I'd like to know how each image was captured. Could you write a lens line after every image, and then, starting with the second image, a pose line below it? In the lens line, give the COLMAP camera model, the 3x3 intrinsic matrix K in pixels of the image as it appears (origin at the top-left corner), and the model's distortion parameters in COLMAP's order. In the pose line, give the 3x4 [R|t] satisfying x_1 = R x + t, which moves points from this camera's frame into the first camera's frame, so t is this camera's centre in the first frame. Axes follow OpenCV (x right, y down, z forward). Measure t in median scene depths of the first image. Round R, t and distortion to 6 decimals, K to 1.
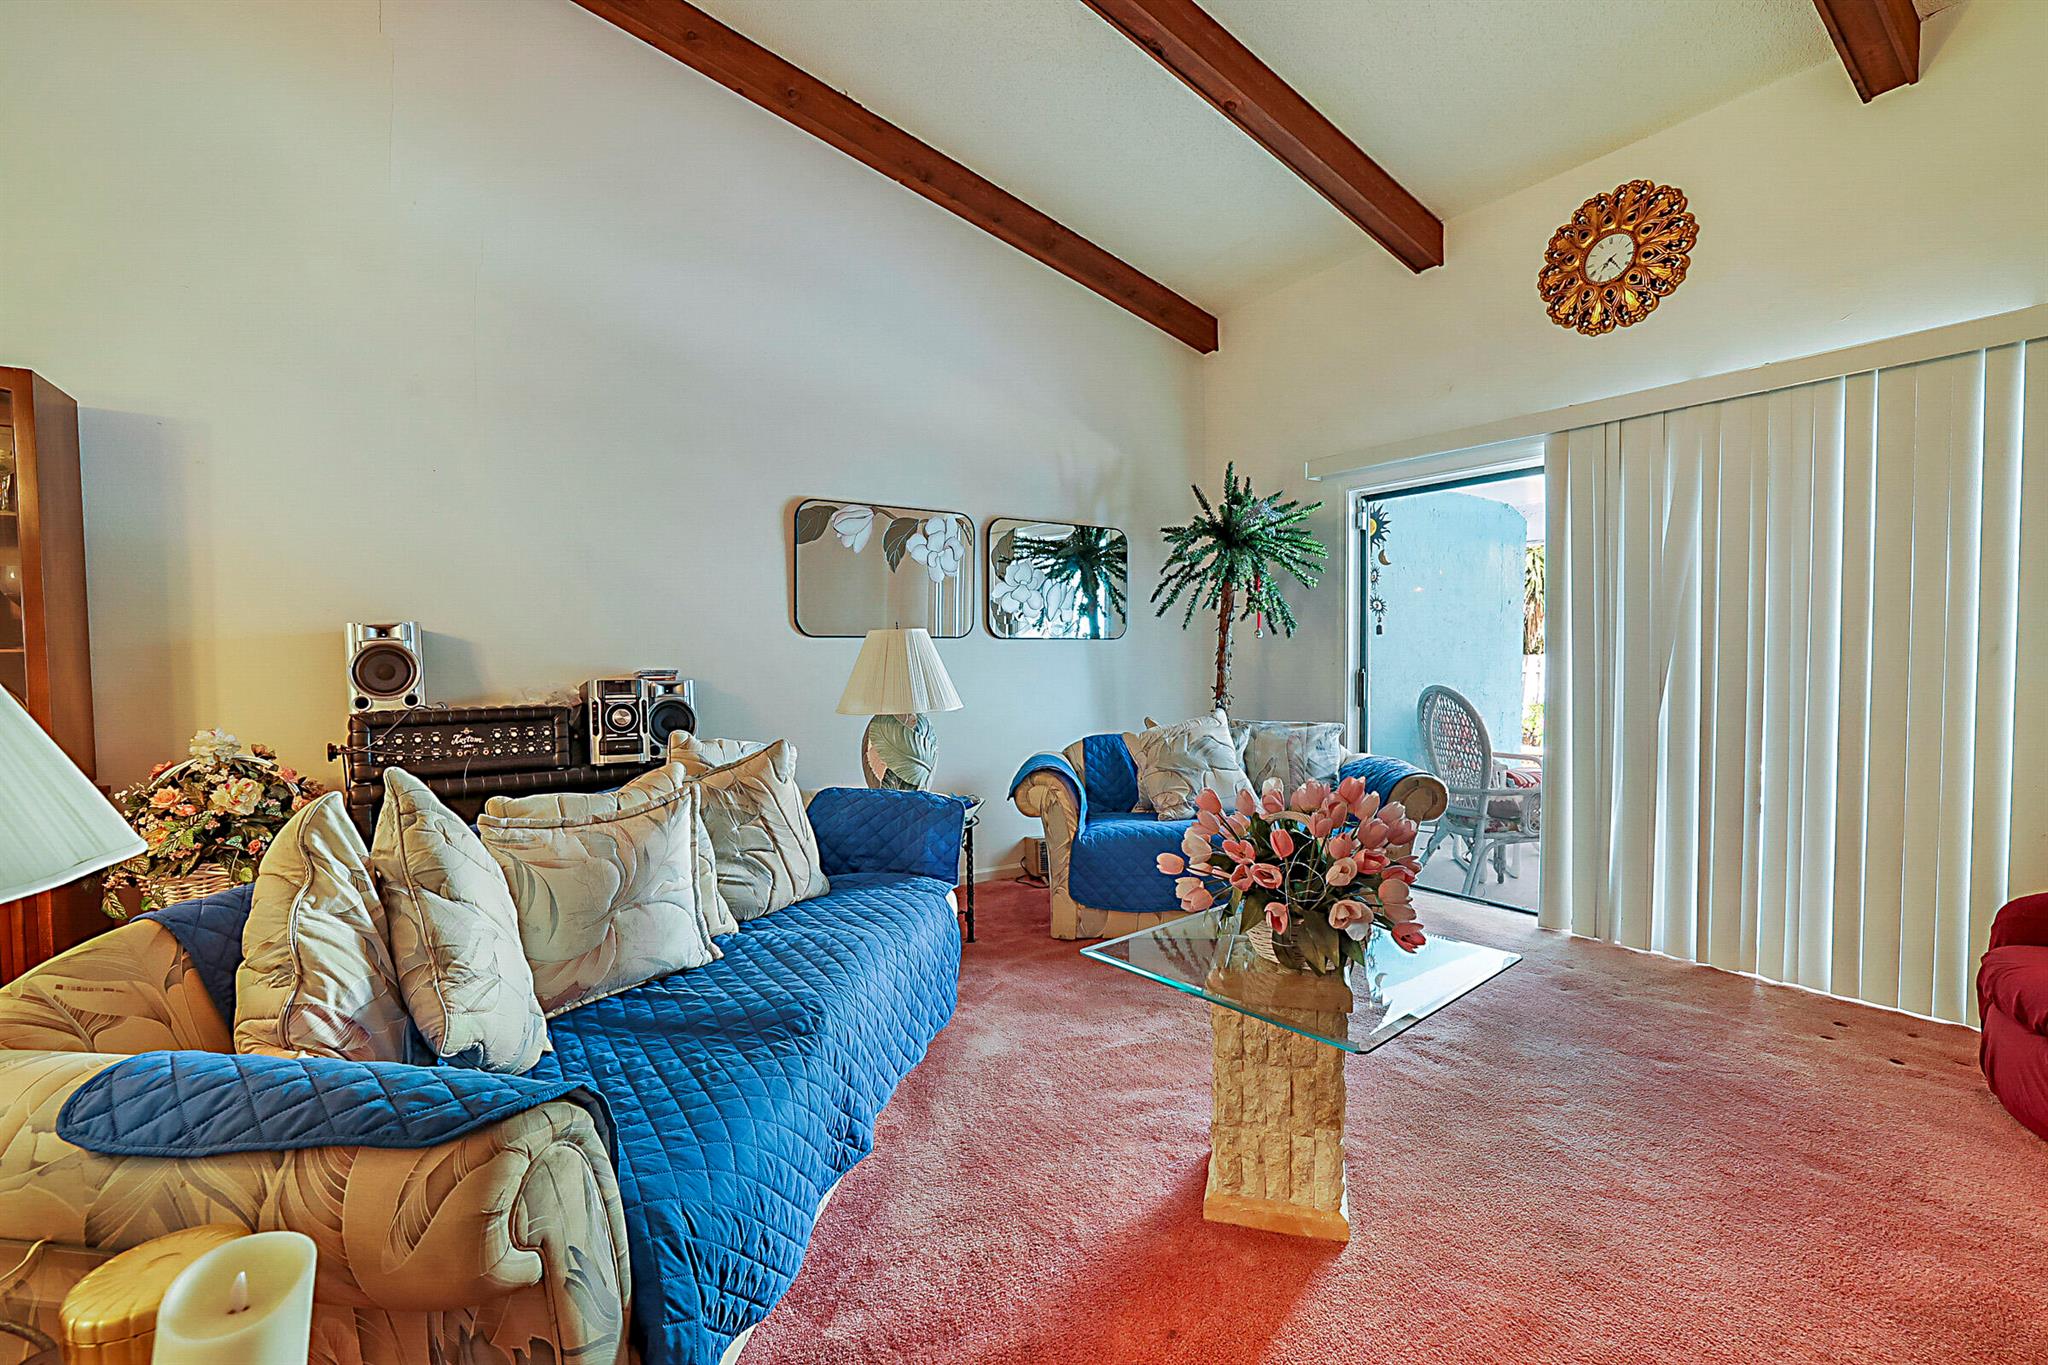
lens RADIAL K [[886.0, 0, 1030.5], [0, 886.0, 652.8], [0, 0, 1]] dist [-0.021217, 0.000554]
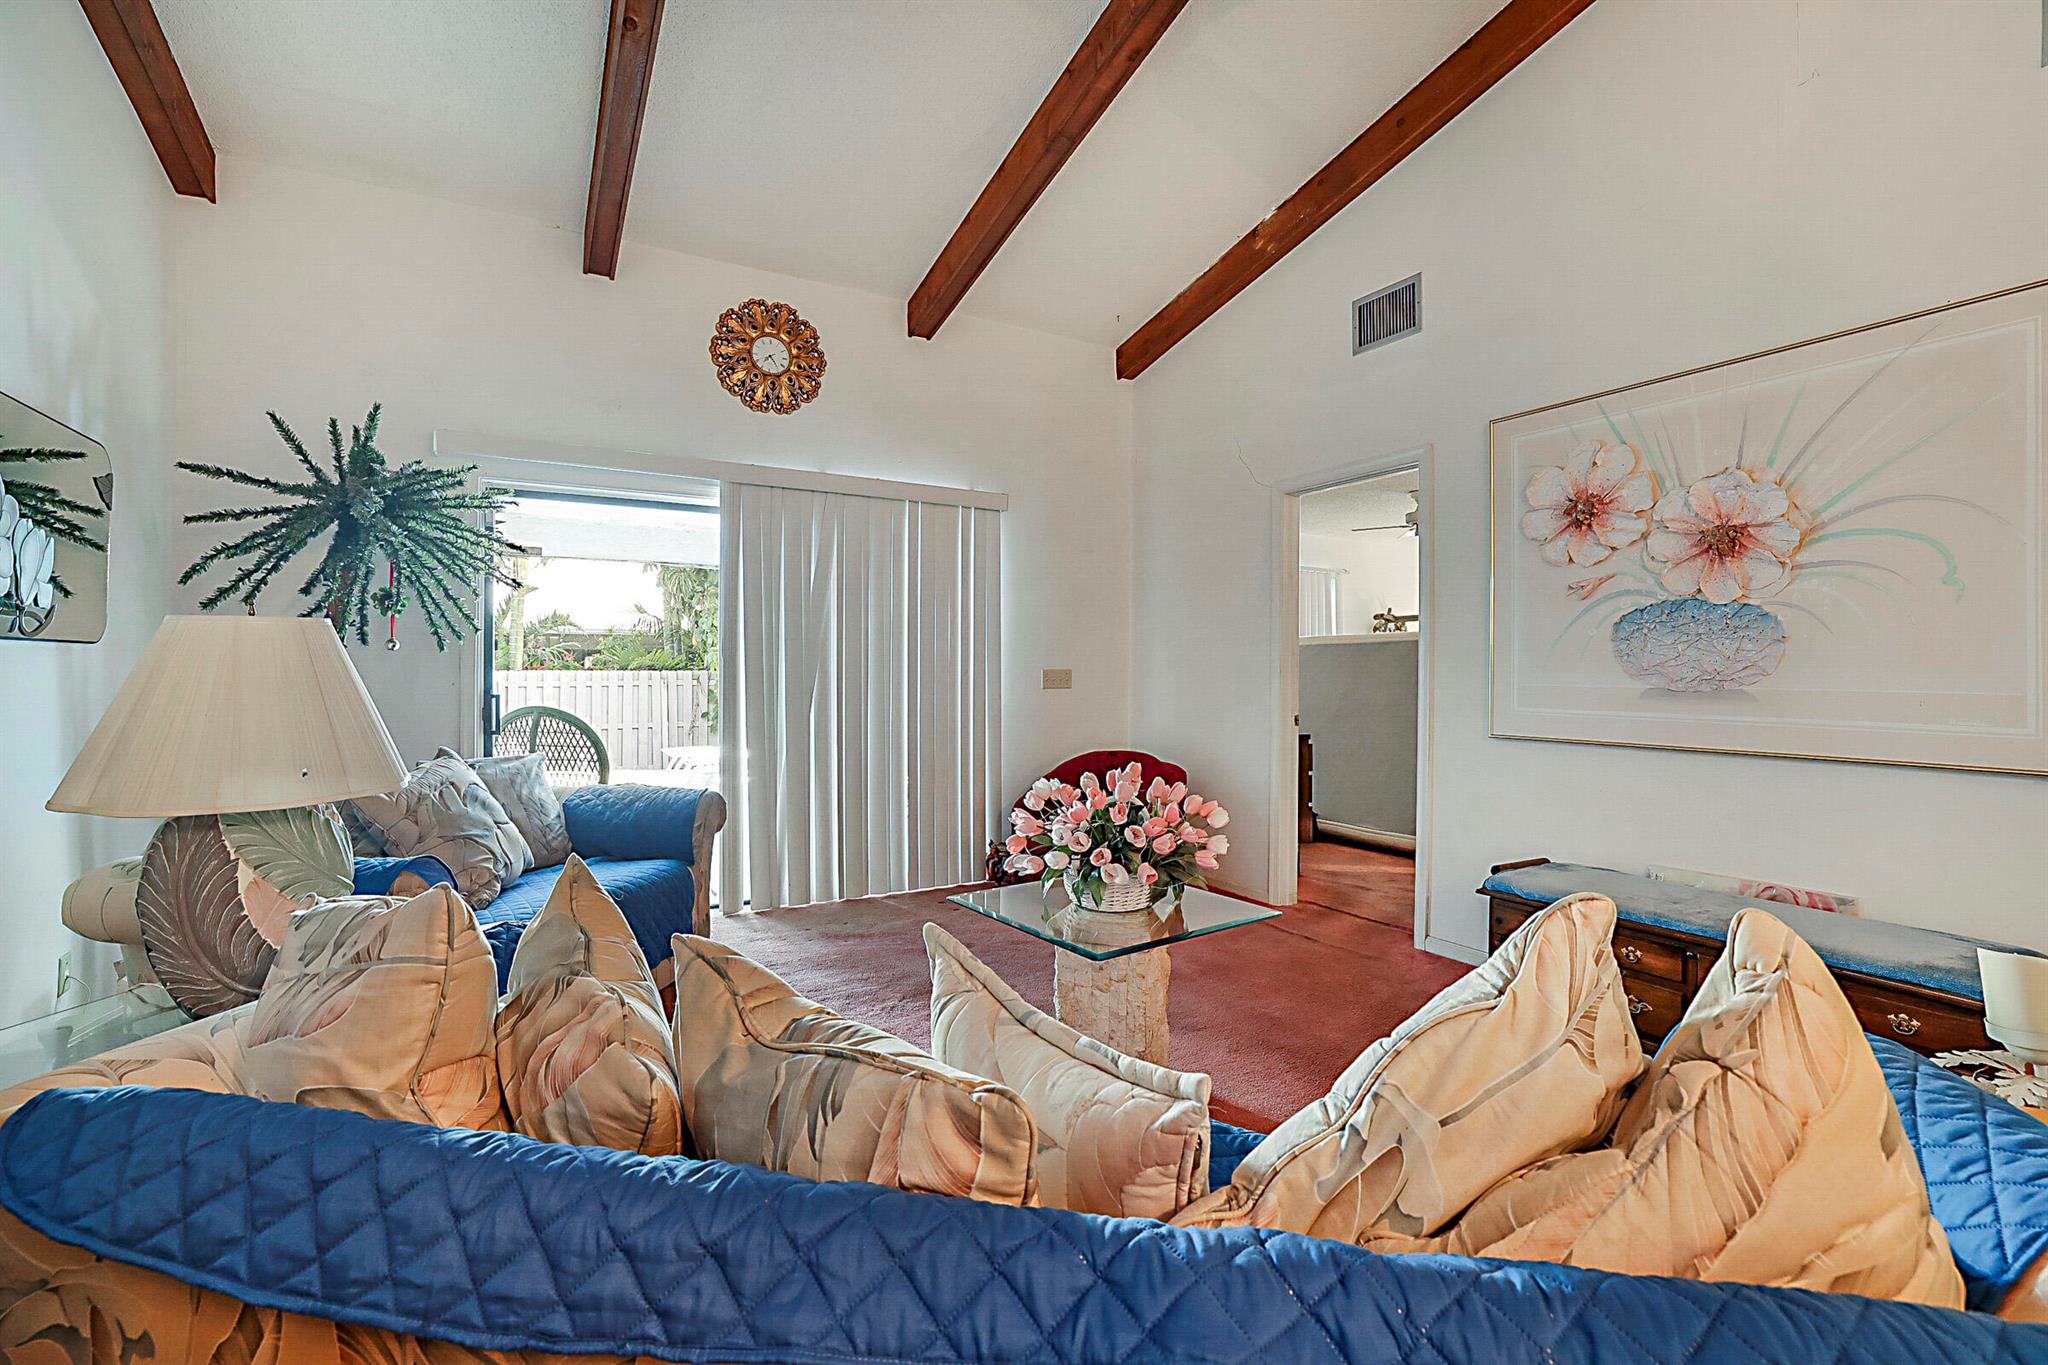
lens RADIAL K [[913.6, 0, 1031.4], [0, 913.6, 635.6], [0, 0, 1]] dist [-0.045443, 0.018296]
pose [[0.060689, 0.038765, 0.997404, -0.561488], [-0.004024, 0.999247, -0.038592, -0.003180], [-0.998149, -0.001672, 0.060799, 0.524424]]
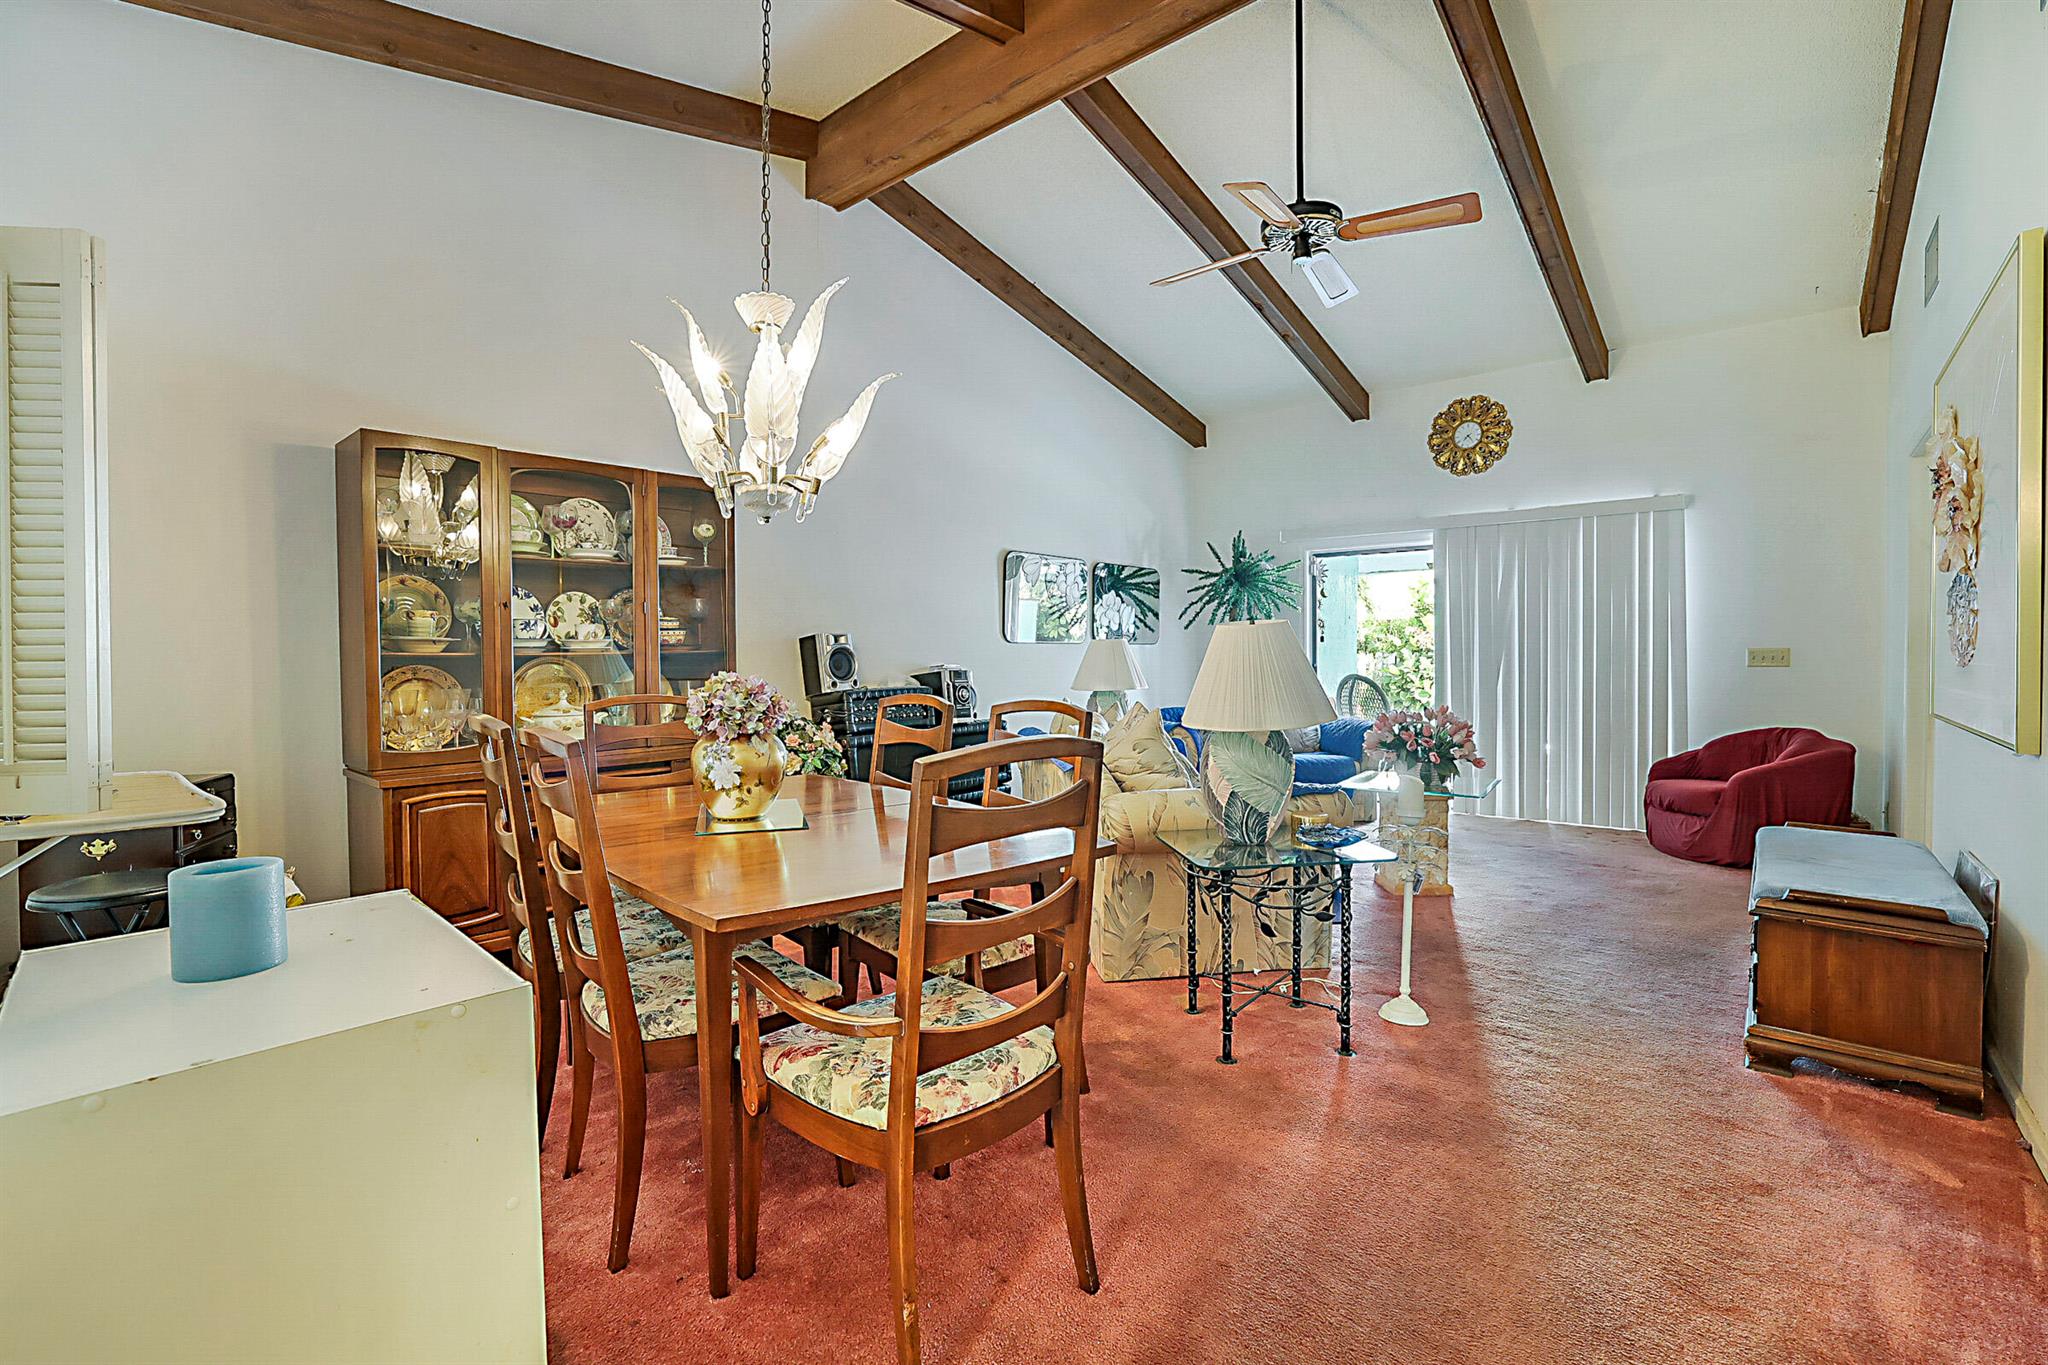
lens RADIAL K [[913.6, 0, 1031.4], [0, 913.6, 635.6], [0, 0, 1]] dist [-0.045443, 0.018296]
pose [[0.963460, 0.005591, 0.267795, -0.673761], [0.000461, 0.999746, -0.022530, 0.004770], [-0.267853, 0.021830, 0.963212, -0.525229]]
